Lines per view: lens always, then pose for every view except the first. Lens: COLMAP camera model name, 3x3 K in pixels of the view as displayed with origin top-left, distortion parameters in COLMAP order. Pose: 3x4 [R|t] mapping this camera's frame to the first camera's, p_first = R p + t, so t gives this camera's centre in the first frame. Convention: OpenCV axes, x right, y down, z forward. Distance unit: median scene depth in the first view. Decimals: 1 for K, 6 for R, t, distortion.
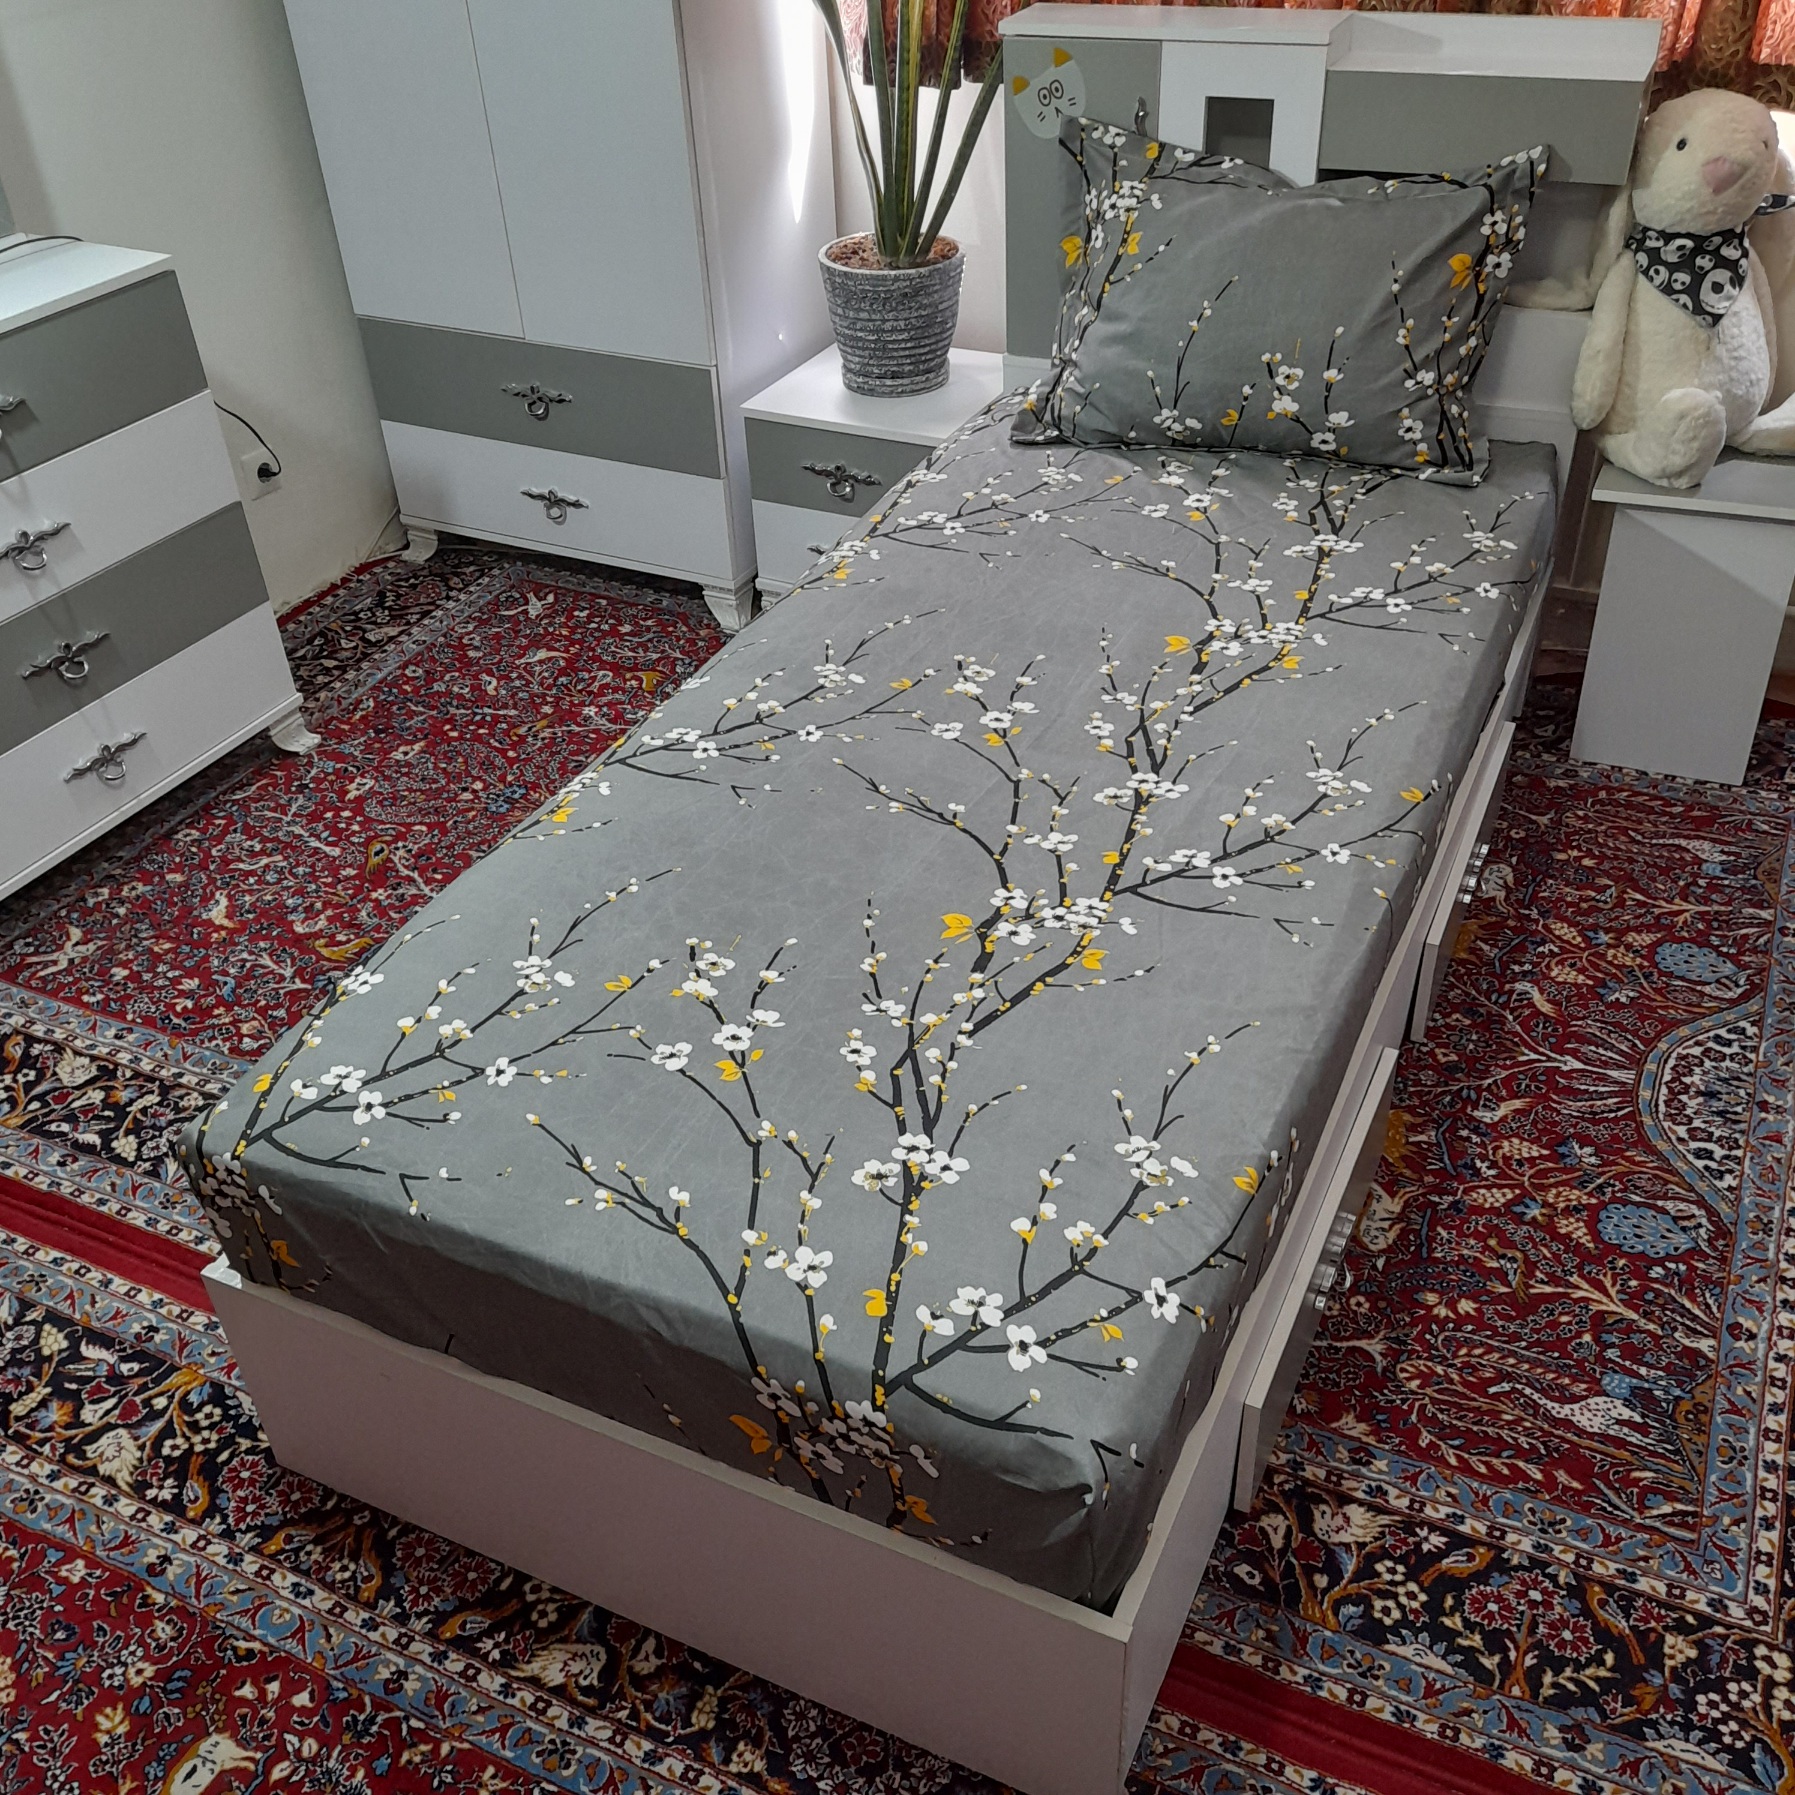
lens RADIAL K [[1777.9, 0, 897.0], [0, 1777.9, 922.8], [0, 0, 1]] dist [0.053281, -0.042408]
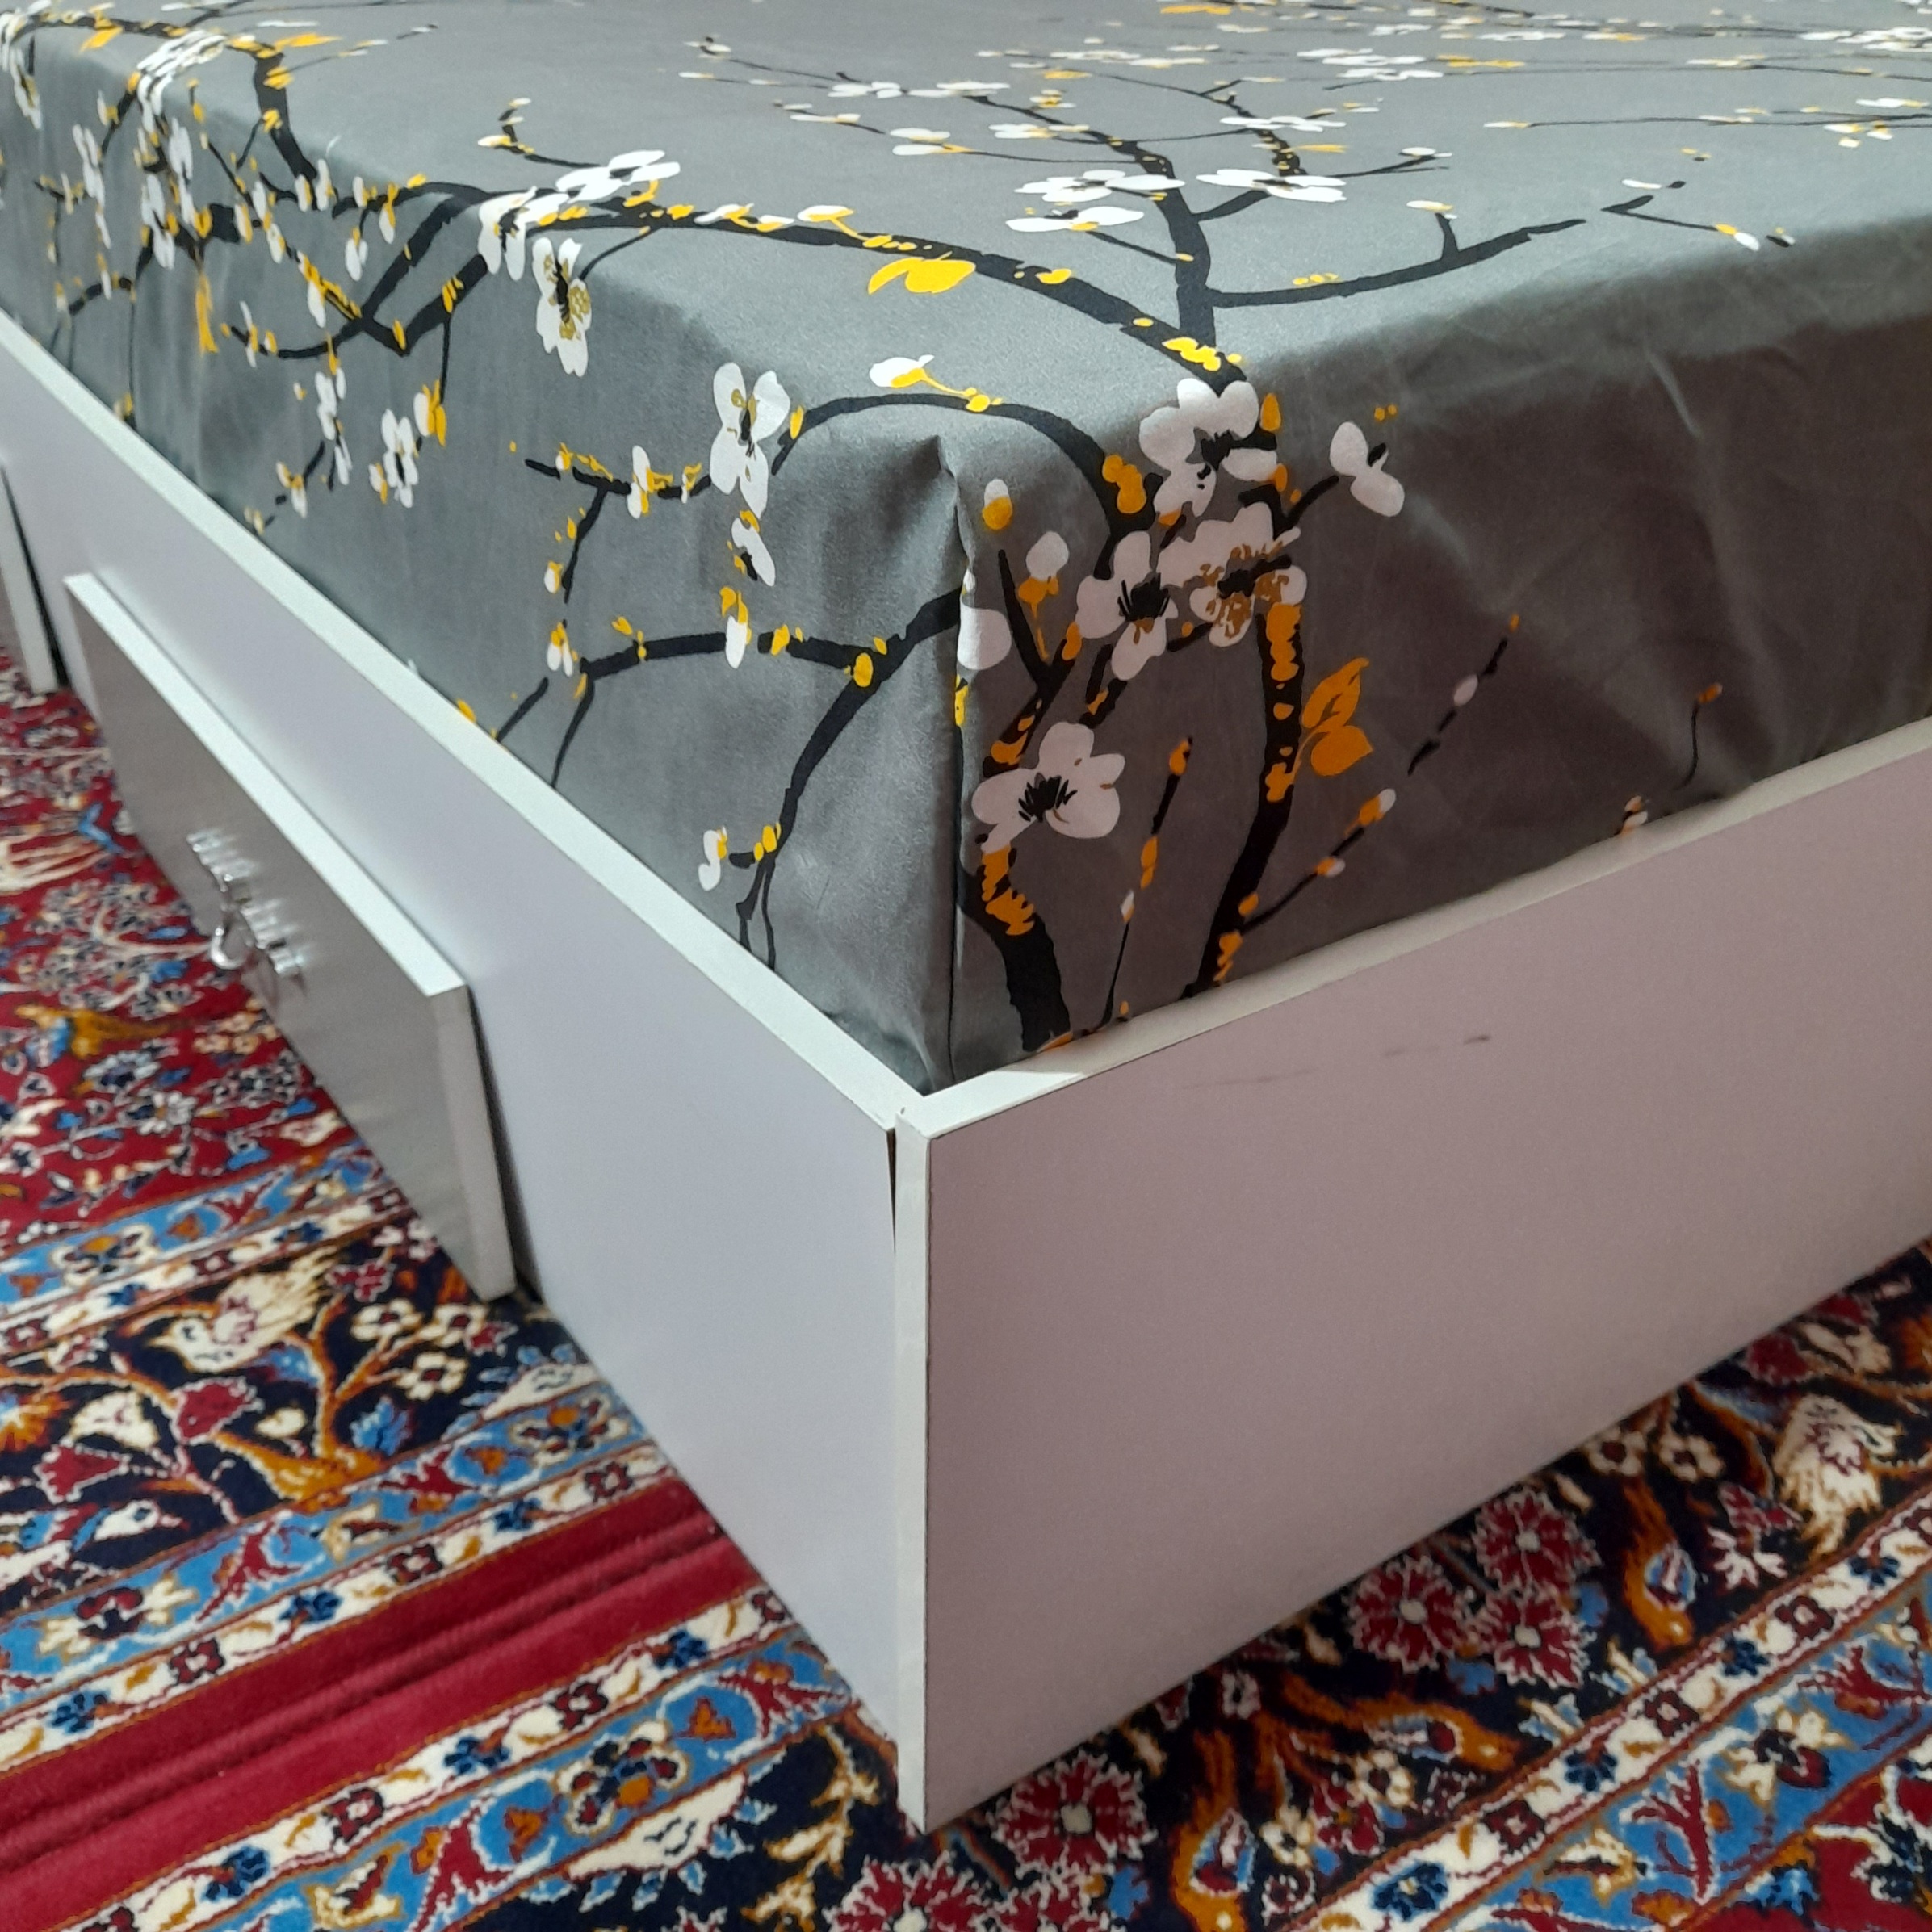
lens RADIAL K [[1908.9, 0, 970.0], [0, 1908.9, 999.4], [0, 0, 1]] dist [0.065797, -0.077727]
pose [[0.498253, -0.417534, 0.759874, -0.507554], [0.493001, 0.857375, 0.147845, 0.117425], [-0.713228, 0.300955, 0.633035, 0.683787]]
